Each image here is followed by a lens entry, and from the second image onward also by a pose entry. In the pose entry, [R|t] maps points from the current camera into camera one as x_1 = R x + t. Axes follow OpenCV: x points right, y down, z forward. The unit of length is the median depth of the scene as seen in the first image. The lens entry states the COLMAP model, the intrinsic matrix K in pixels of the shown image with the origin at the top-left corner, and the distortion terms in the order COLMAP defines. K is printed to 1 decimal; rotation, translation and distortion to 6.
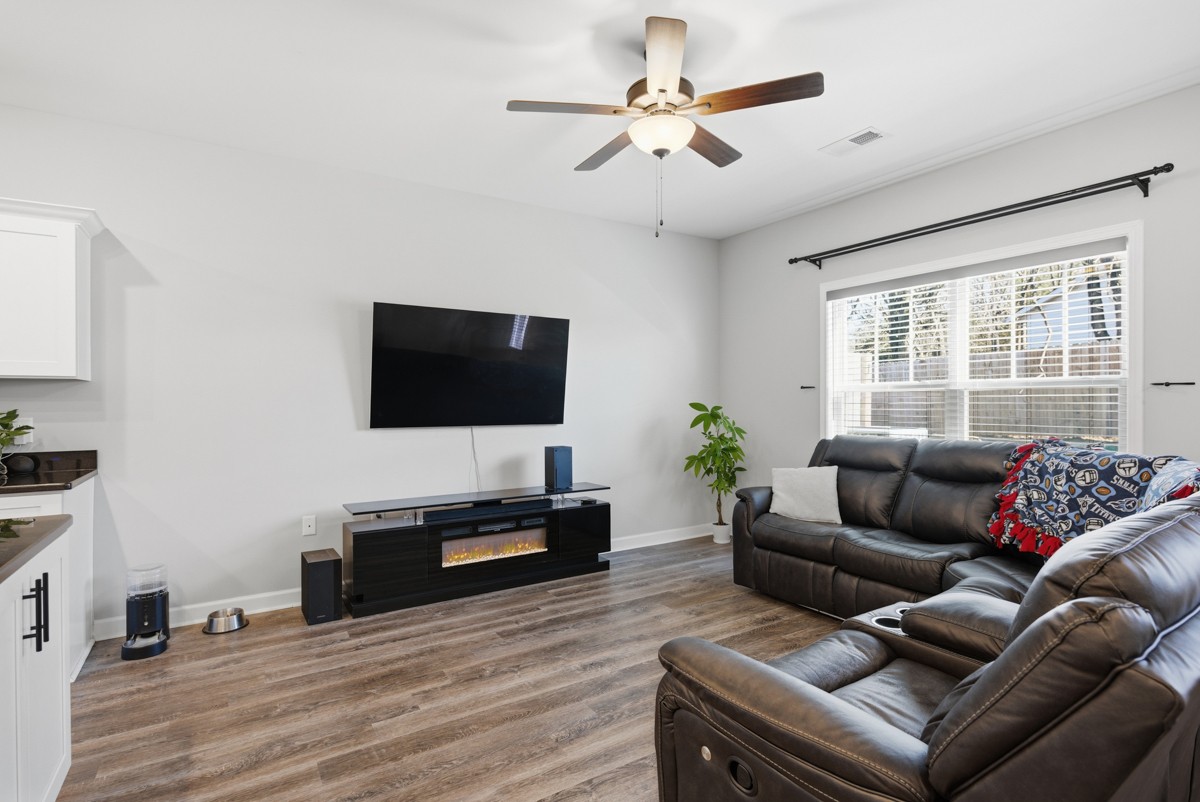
lens RADIAL K [[584.8, 0, 603.7], [0, 584.8, 400.5], [0, 0, 1]] dist [0.000906, -0.003564]
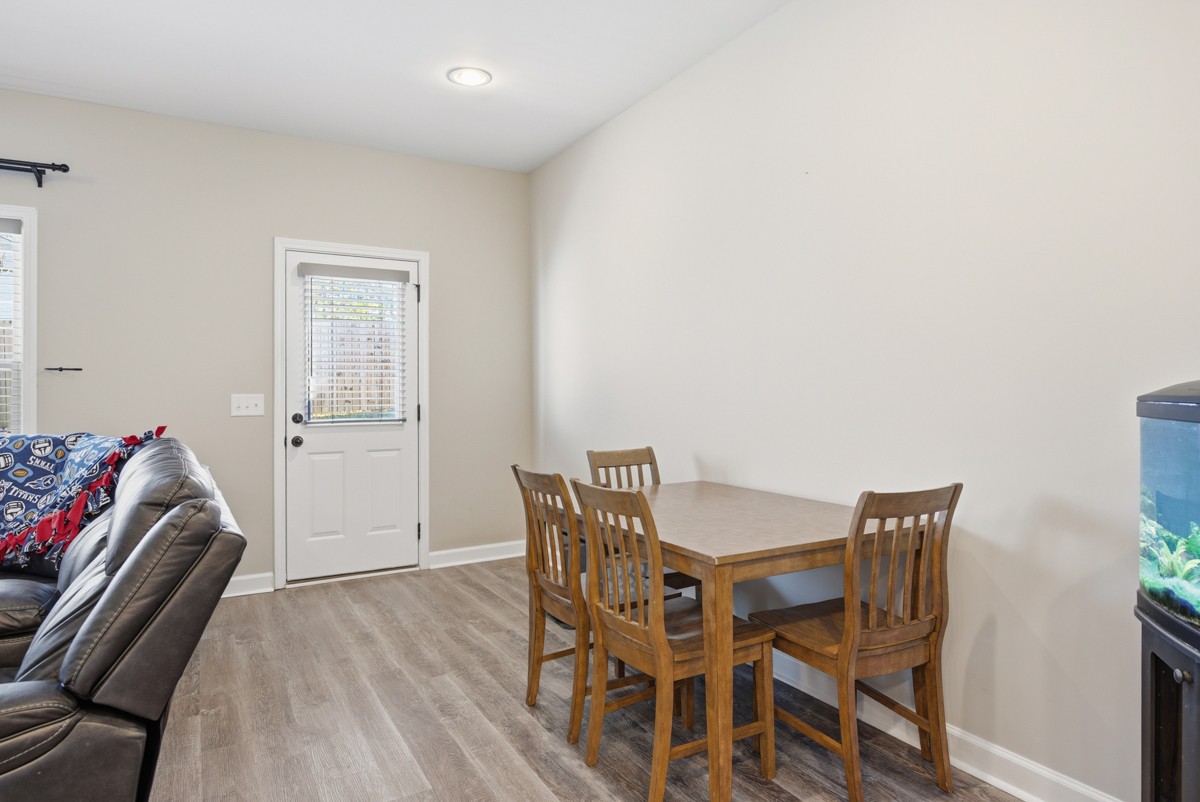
lens RADIAL K [[698.9, 0, 591.5], [0, 698.9, 388.9], [0, 0, 1]] dist [0.004823, -0.000277]
pose [[0.053713, 0.005281, 0.998542, -0.248392], [0.003004, 0.999981, -0.005450, 0.016709], [-0.998552, 0.003293, 0.053696, -0.037527]]
